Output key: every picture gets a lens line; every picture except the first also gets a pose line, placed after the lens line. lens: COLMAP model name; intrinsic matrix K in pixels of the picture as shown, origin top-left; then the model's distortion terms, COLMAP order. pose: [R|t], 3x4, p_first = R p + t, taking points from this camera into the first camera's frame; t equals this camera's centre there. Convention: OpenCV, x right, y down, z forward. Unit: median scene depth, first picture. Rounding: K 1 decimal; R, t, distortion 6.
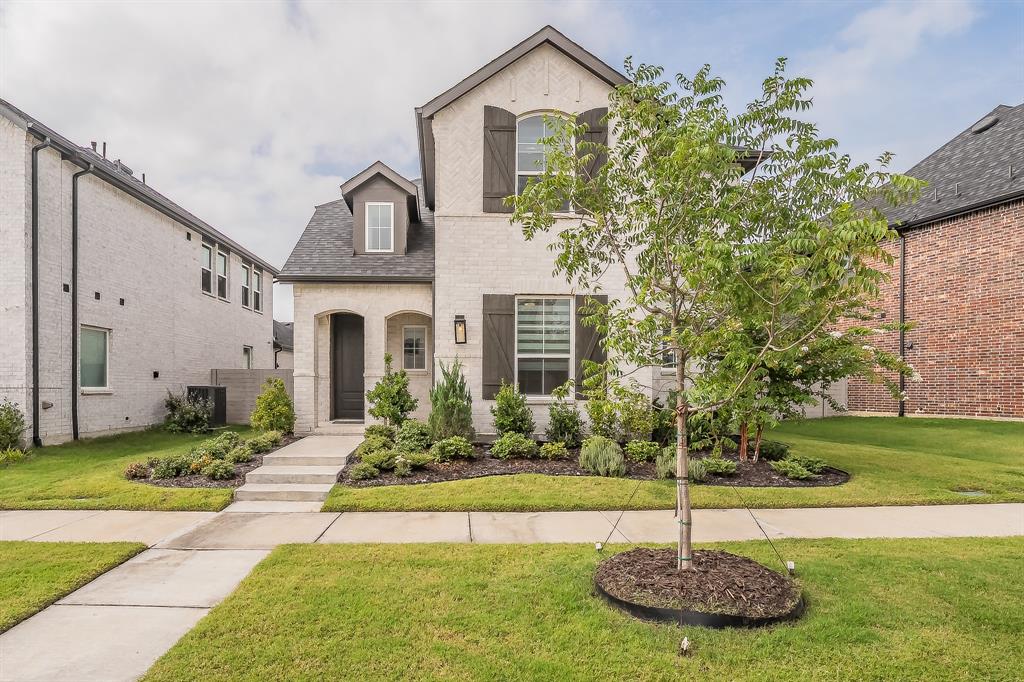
lens RADIAL K [[556.2, 0, 489.1], [0, 556.2, 376.0], [0, 0, 1]] dist [0.007114, 0.000813]
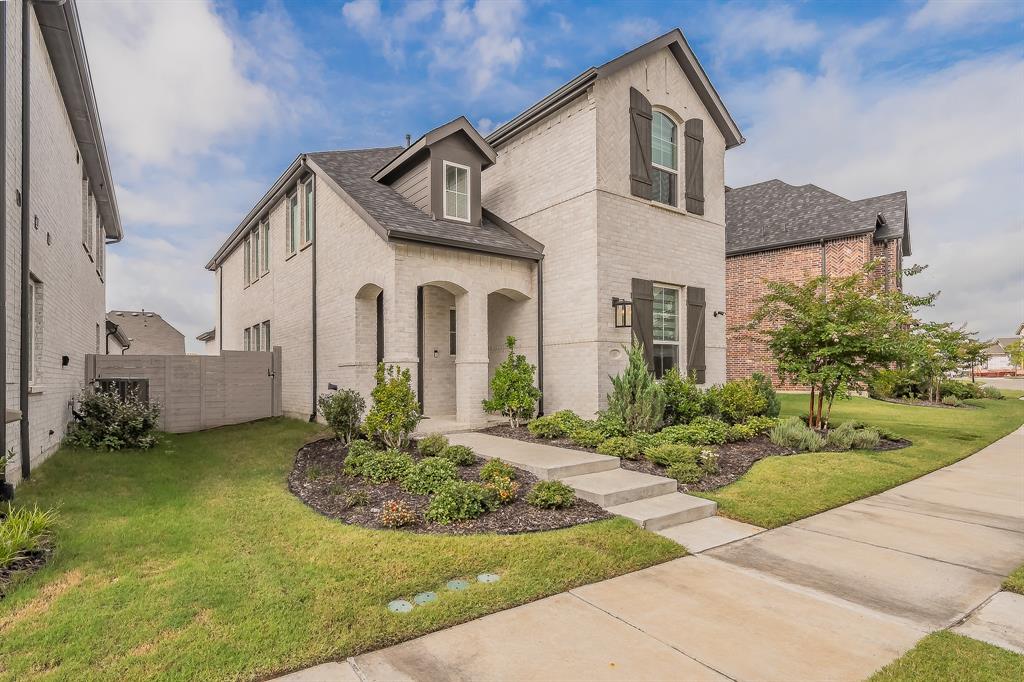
lens RADIAL K [[483.2, 0, 461.1], [0, 483.2, 359.2], [0, 0, 1]] dist [0.003292, 0.000174]
pose [[0.863776, 0.004514, 0.503856, -0.681791], [0.002895, 0.999899, -0.013921, 0.006446], [-0.503868, 0.013483, 0.863676, 0.412221]]
